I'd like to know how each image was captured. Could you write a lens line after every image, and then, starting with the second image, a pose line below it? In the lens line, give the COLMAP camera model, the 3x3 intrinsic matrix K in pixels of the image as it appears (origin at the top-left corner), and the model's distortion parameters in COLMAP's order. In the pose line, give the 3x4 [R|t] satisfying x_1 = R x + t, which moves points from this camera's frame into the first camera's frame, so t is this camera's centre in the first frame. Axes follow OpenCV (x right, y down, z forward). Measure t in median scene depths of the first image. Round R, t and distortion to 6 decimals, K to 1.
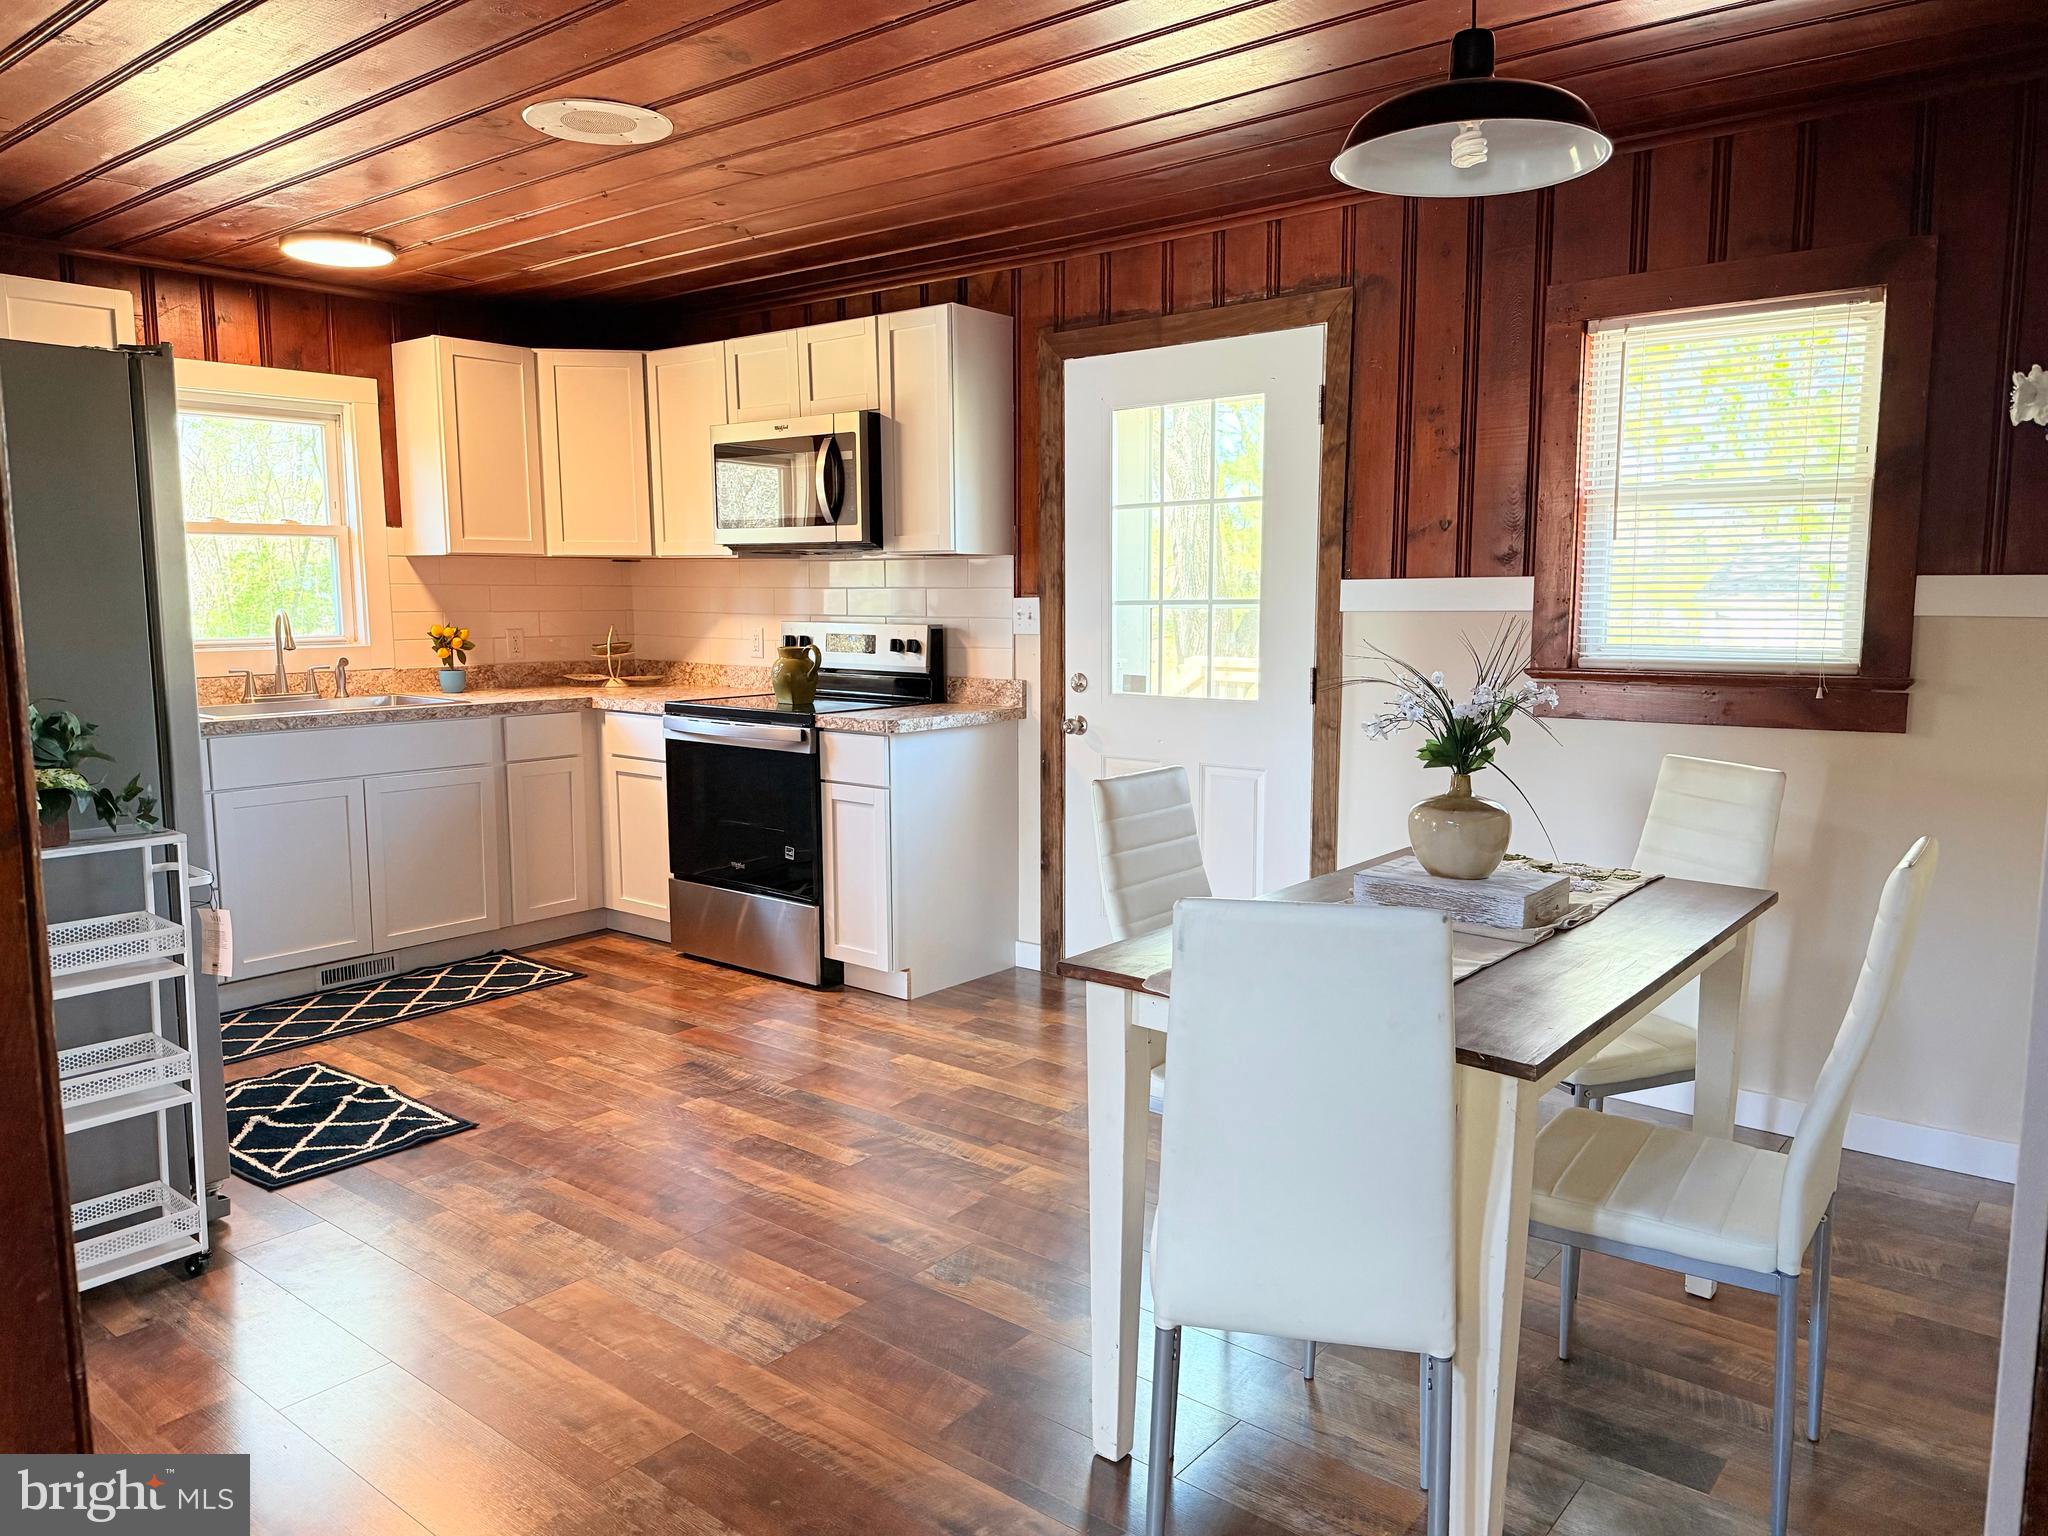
lens RADIAL K [[1452.3, 0, 1060.7], [0, 1452.3, 761.8], [0, 0, 1]] dist [0.092933, -0.146667]
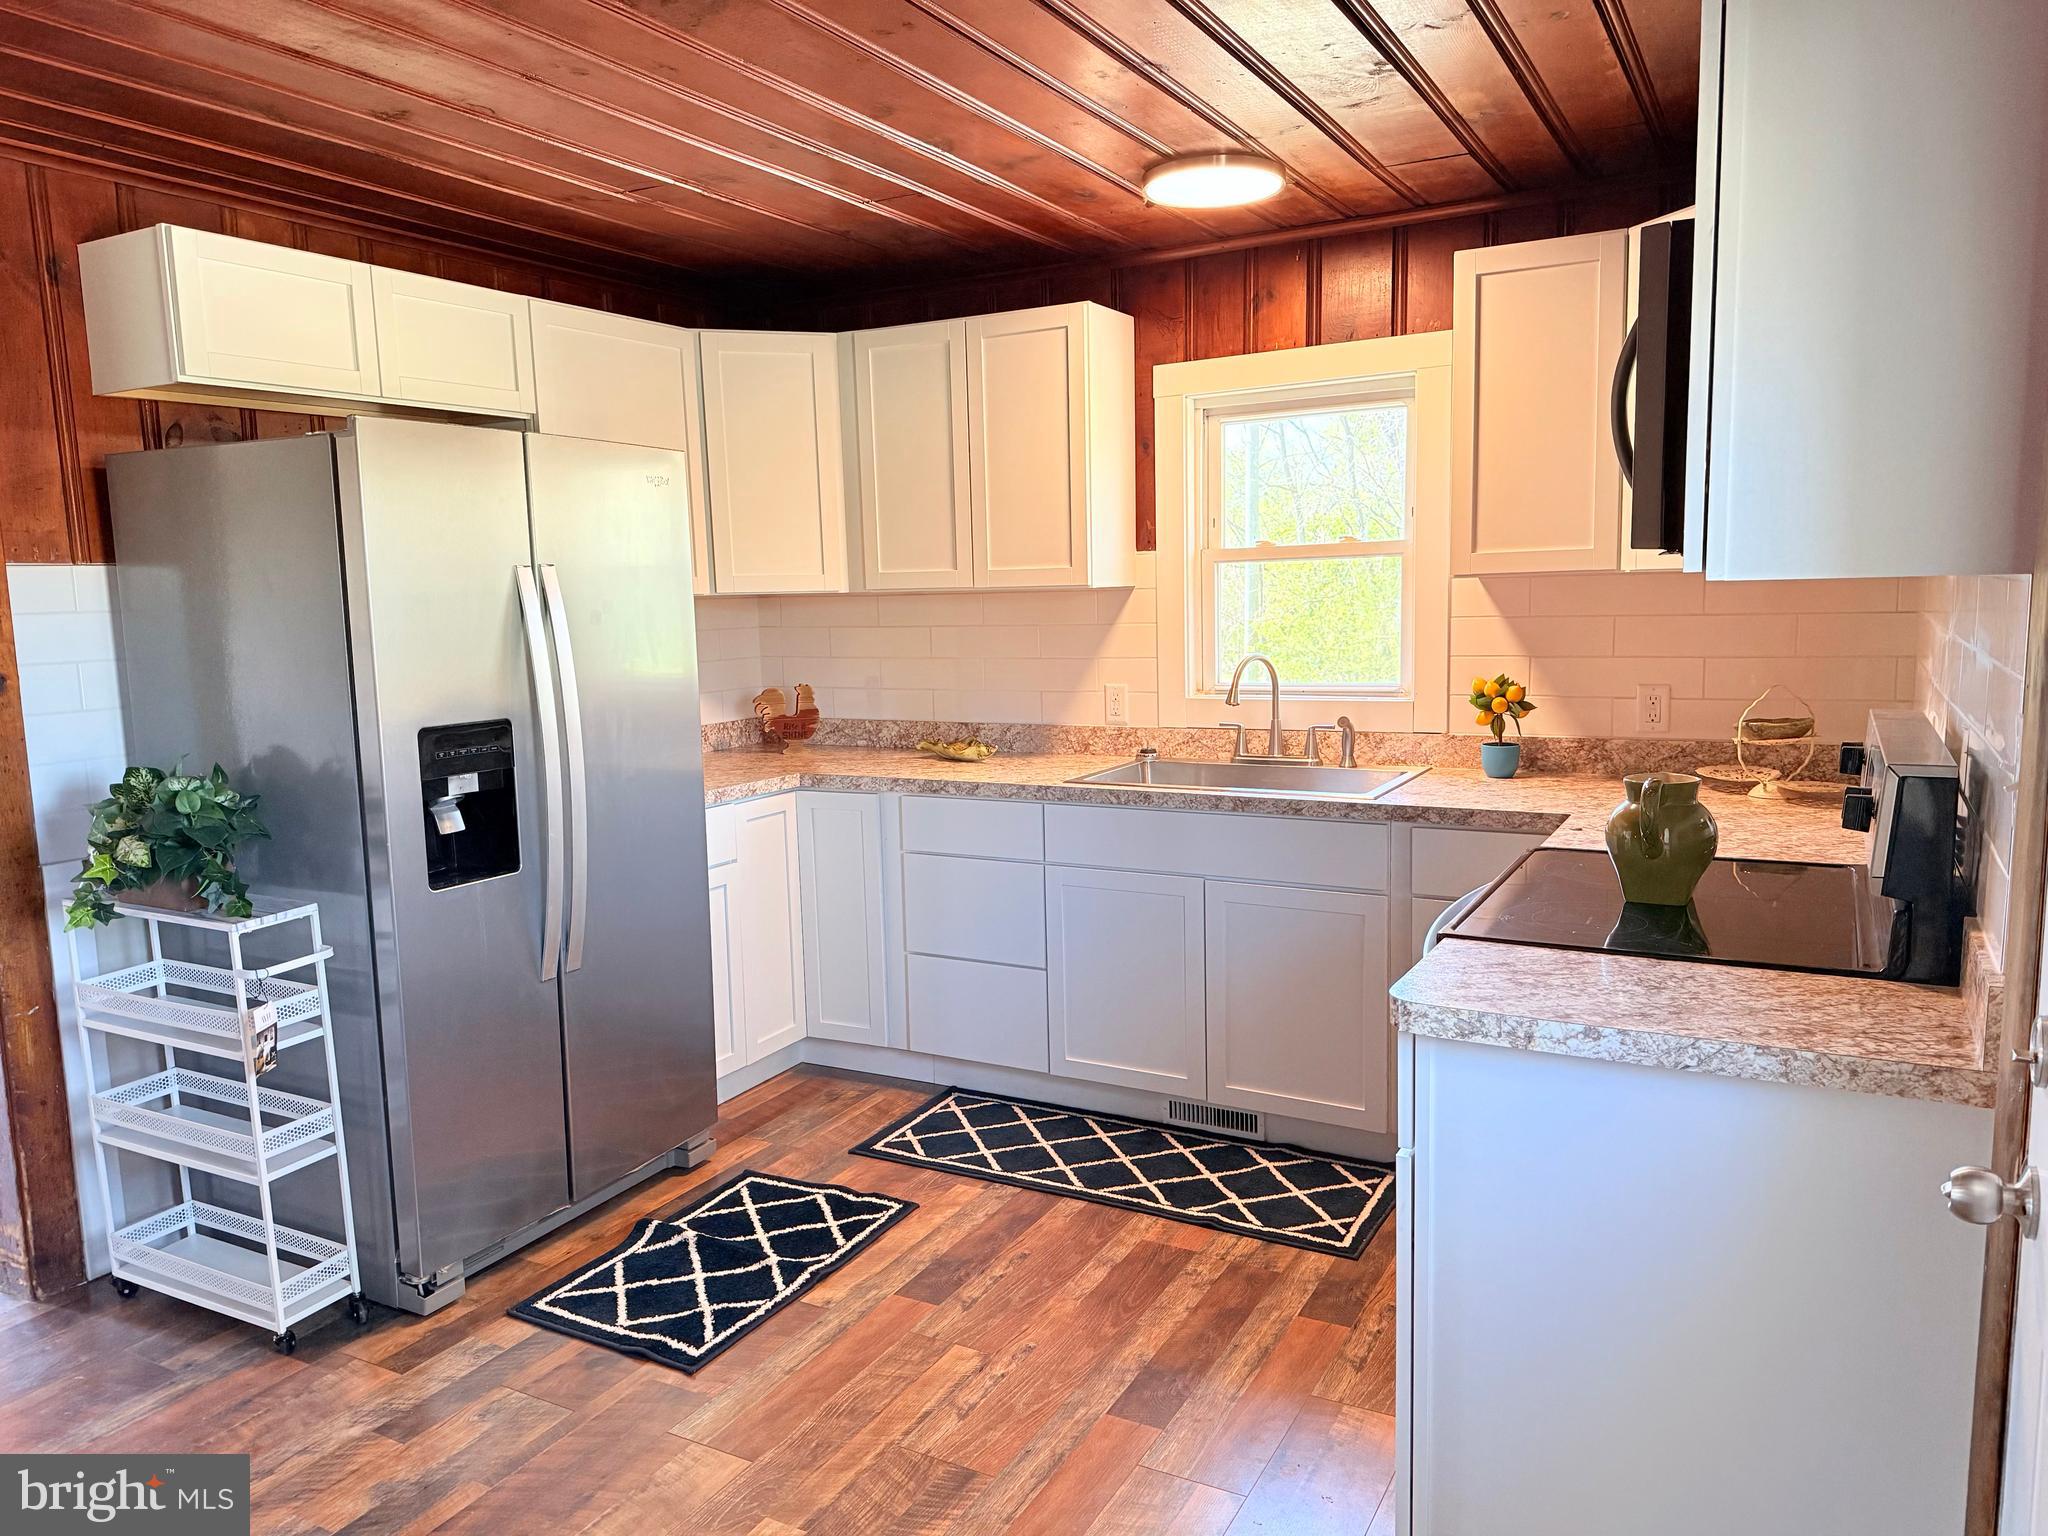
lens RADIAL K [[1436.4, 0, 1026.5], [0, 1436.4, 772.5], [0, 0, 1]] dist [0.101086, -0.123819]
pose [[0.141520, 0.126477, -0.981823, 0.240709], [-0.090922, 0.989273, 0.114331, -0.117758], [0.985751, 0.073089, 0.151501, 0.757211]]
